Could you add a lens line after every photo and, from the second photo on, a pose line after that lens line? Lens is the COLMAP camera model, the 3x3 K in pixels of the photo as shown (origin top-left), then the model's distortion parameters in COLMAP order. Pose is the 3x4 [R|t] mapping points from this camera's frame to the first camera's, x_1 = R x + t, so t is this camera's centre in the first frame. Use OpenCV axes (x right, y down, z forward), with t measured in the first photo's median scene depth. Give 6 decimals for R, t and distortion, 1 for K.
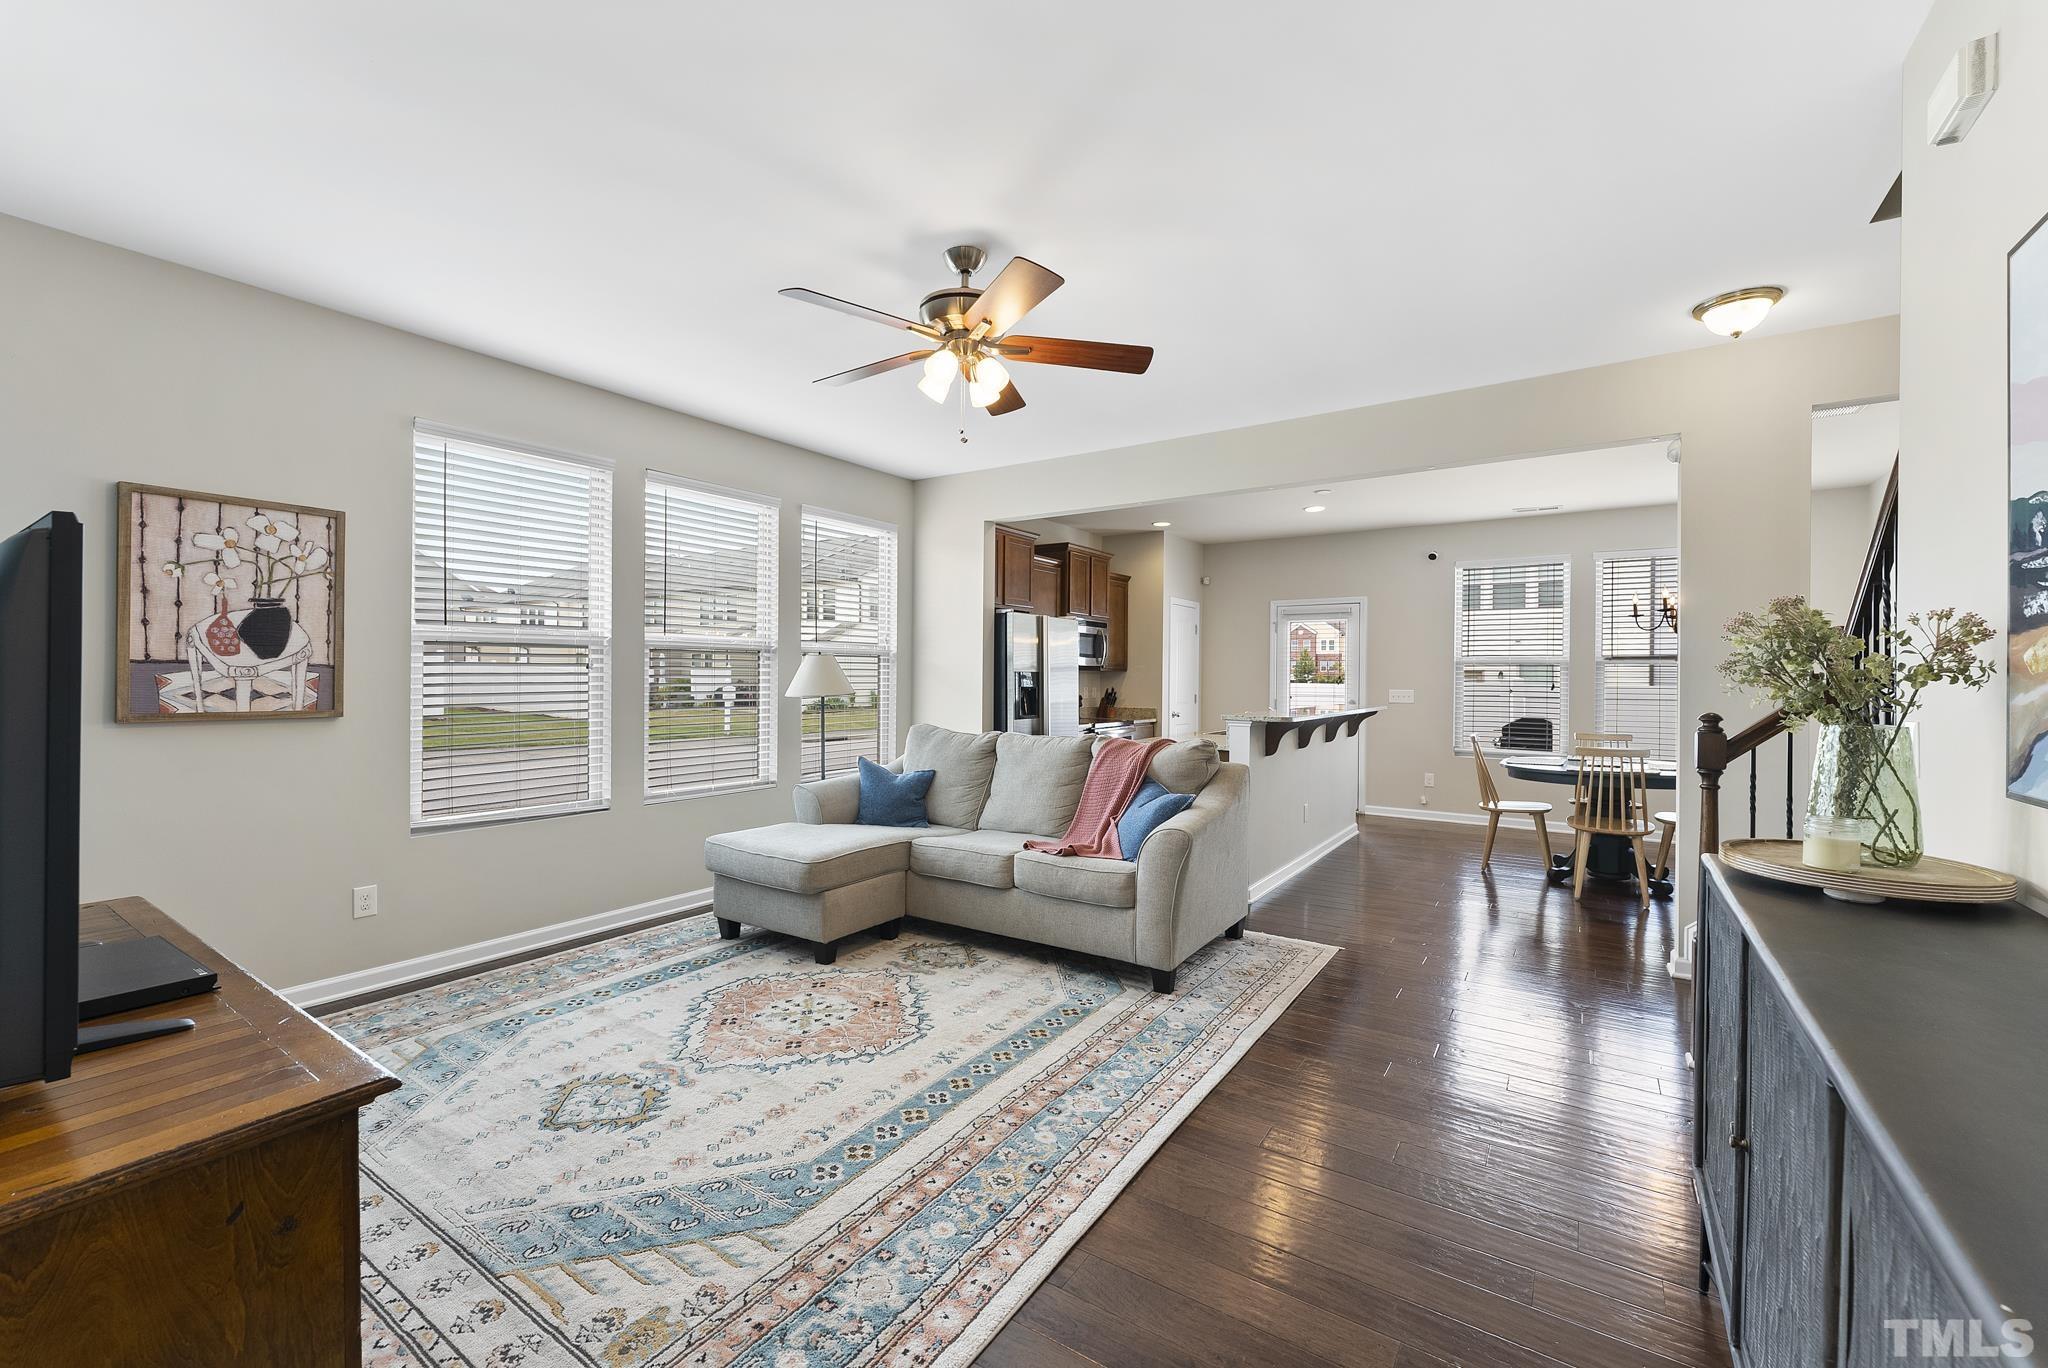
lens RADIAL K [[830.5, 0, 1043.7], [0, 830.5, 682.0], [0, 0, 1]] dist [0.000501, -0.001182]
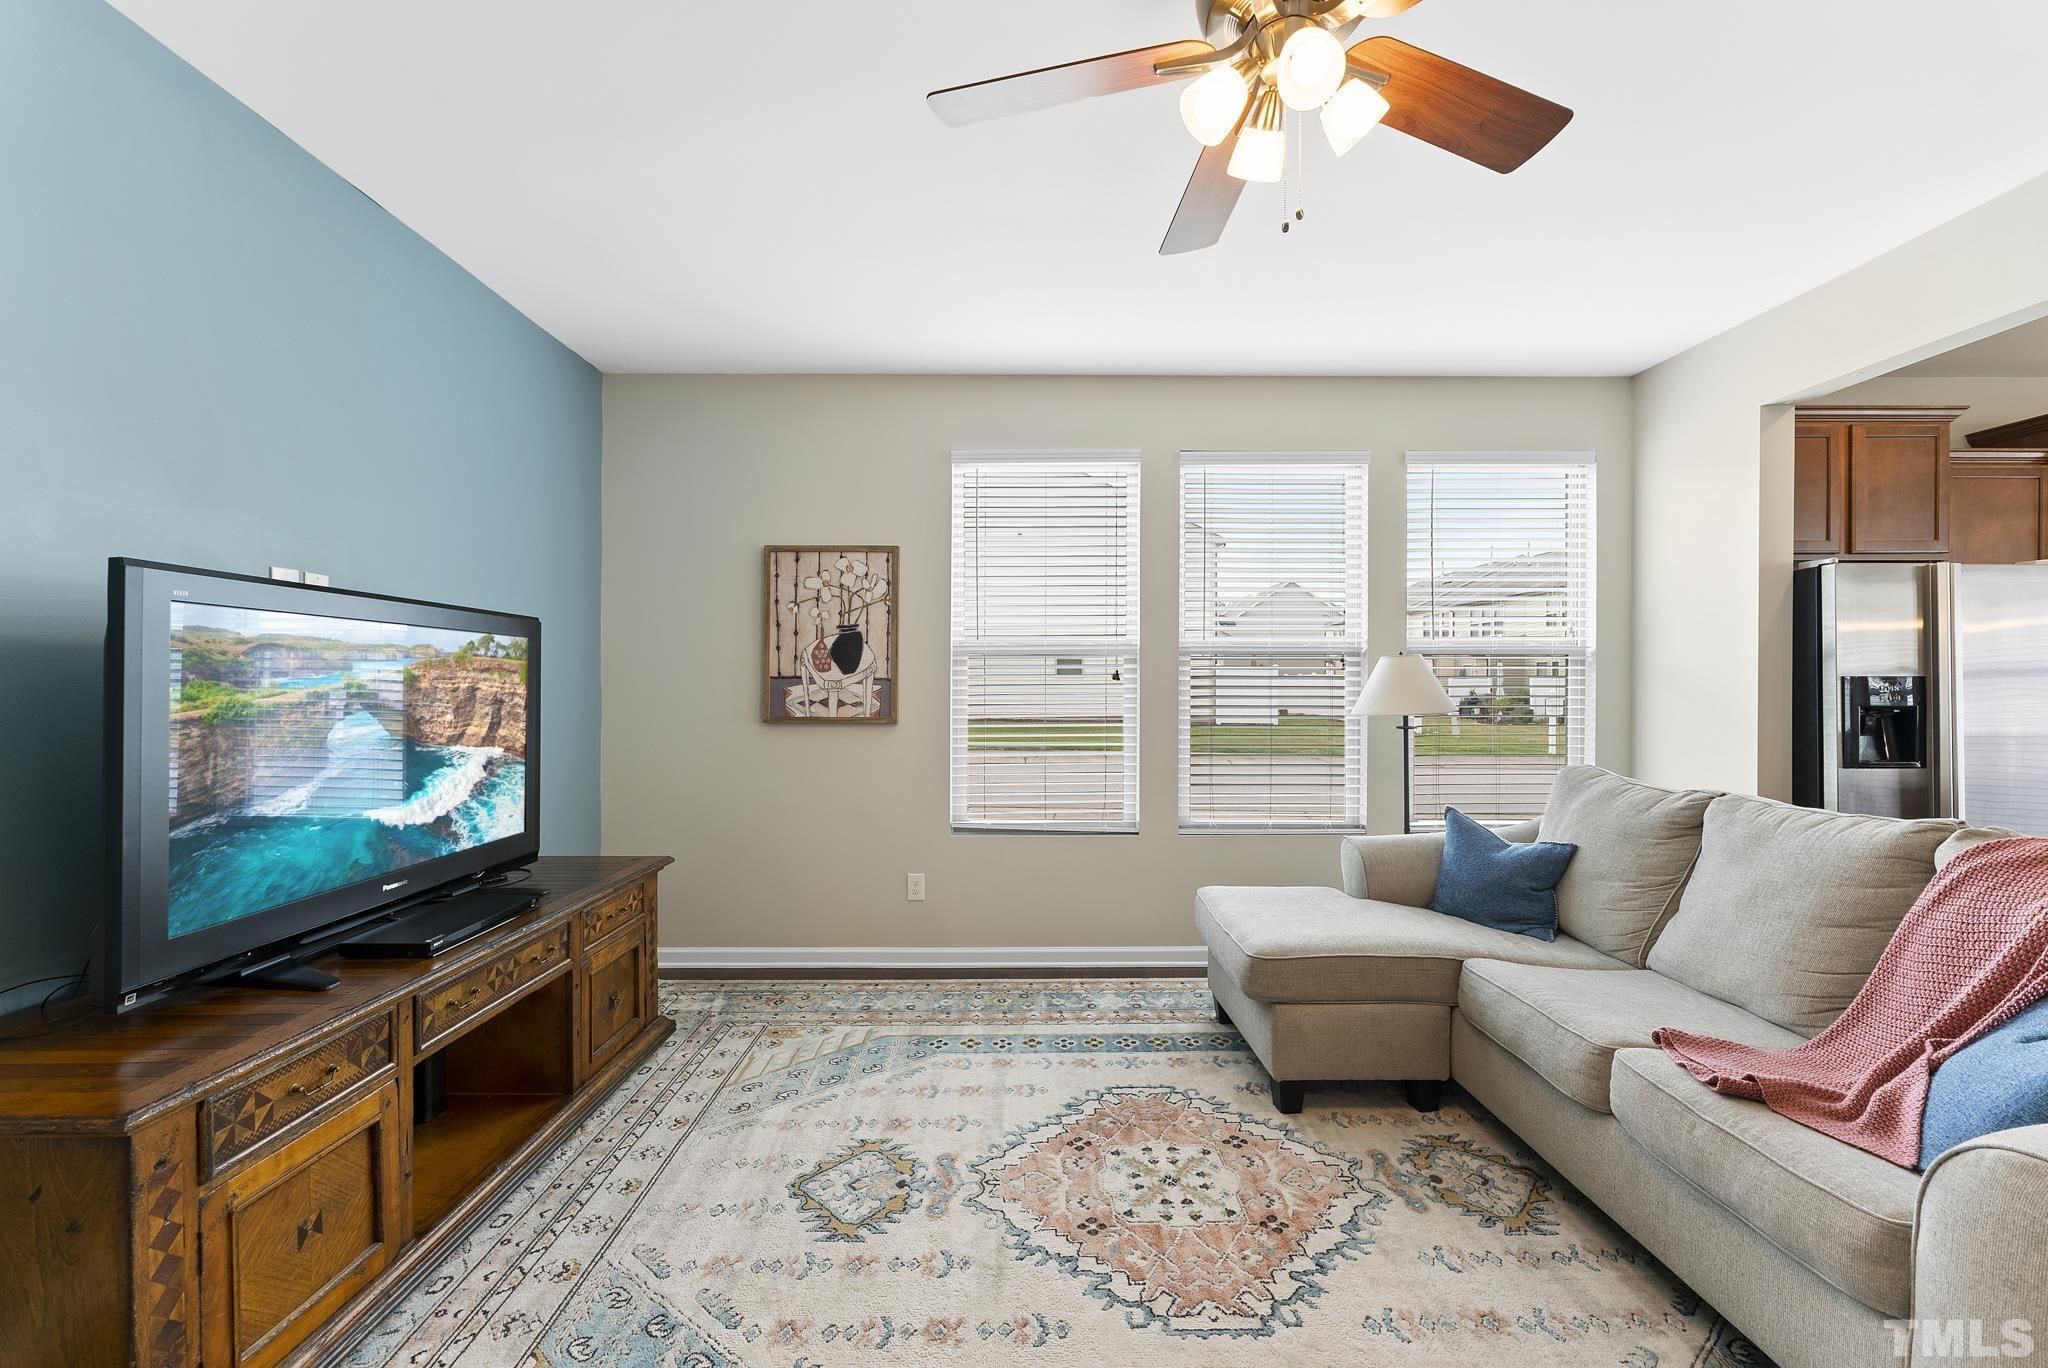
lens RADIAL K [[830.5, 0, 1017.2], [0, 830.5, 684.9], [0, 0, 1]] dist [0.000501, -0.001182]
pose [[0.551735, -0.004127, -0.834009, 0.212082], [-0.003538, 0.999967, -0.007289, -0.003975], [0.834012, 0.006972, 0.551703, 0.505910]]
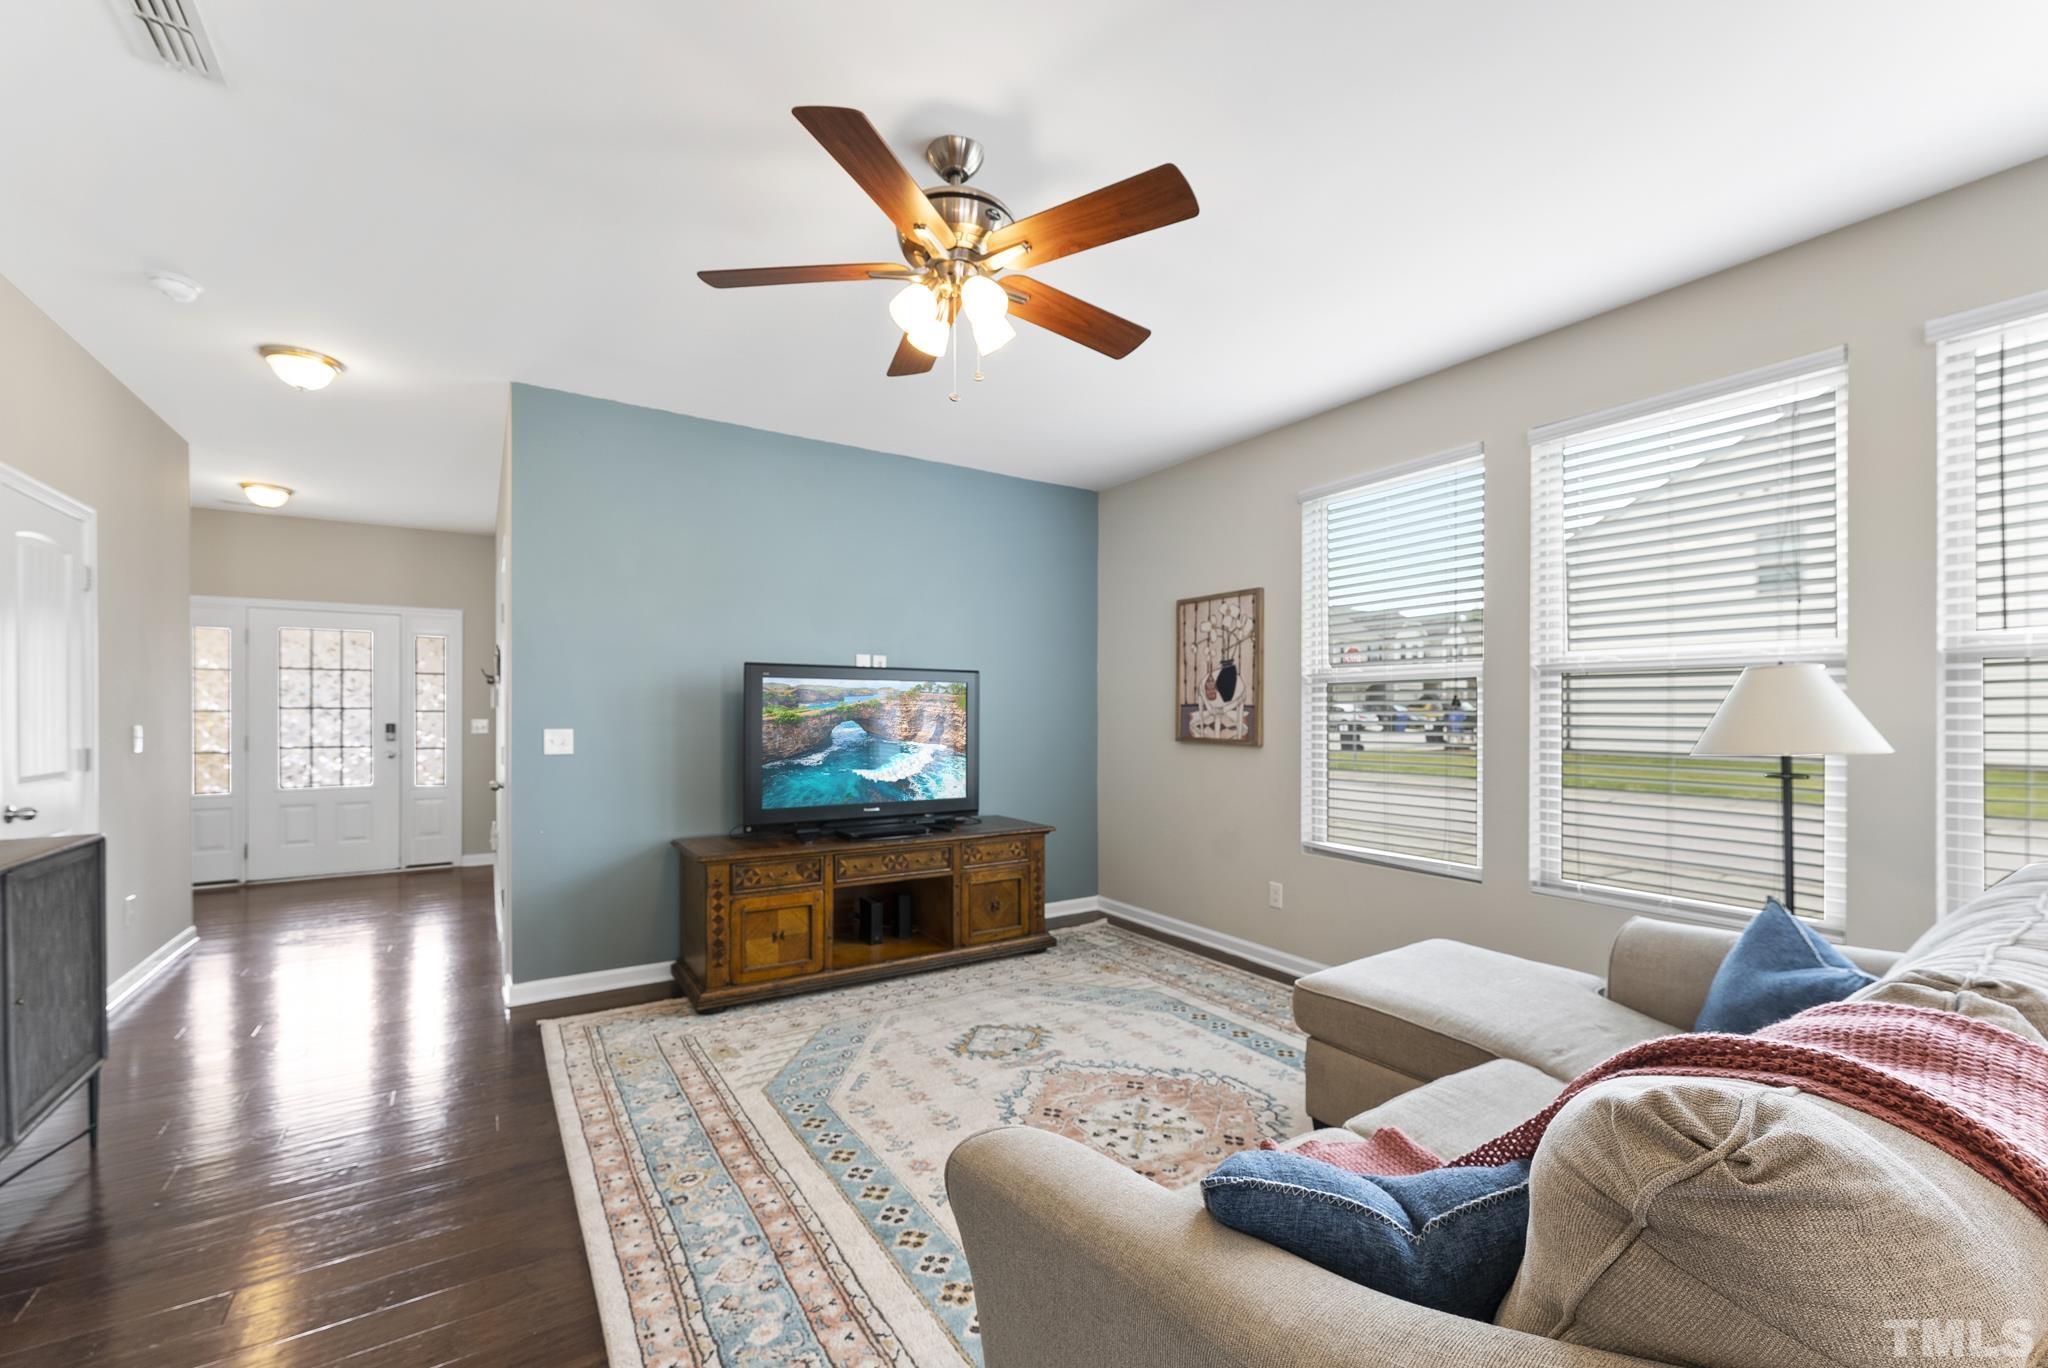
lens RADIAL K [[830.5, 0, 1013.9], [0, 830.5, 708.6], [0, 0, 1]] dist [0.000501, -0.001182]
pose [[-0.412528, -0.010141, -0.910888, 0.498526], [-0.012115, 0.999911, -0.005645, -0.003919], [0.910864, 0.008707, -0.412614, 1.193445]]
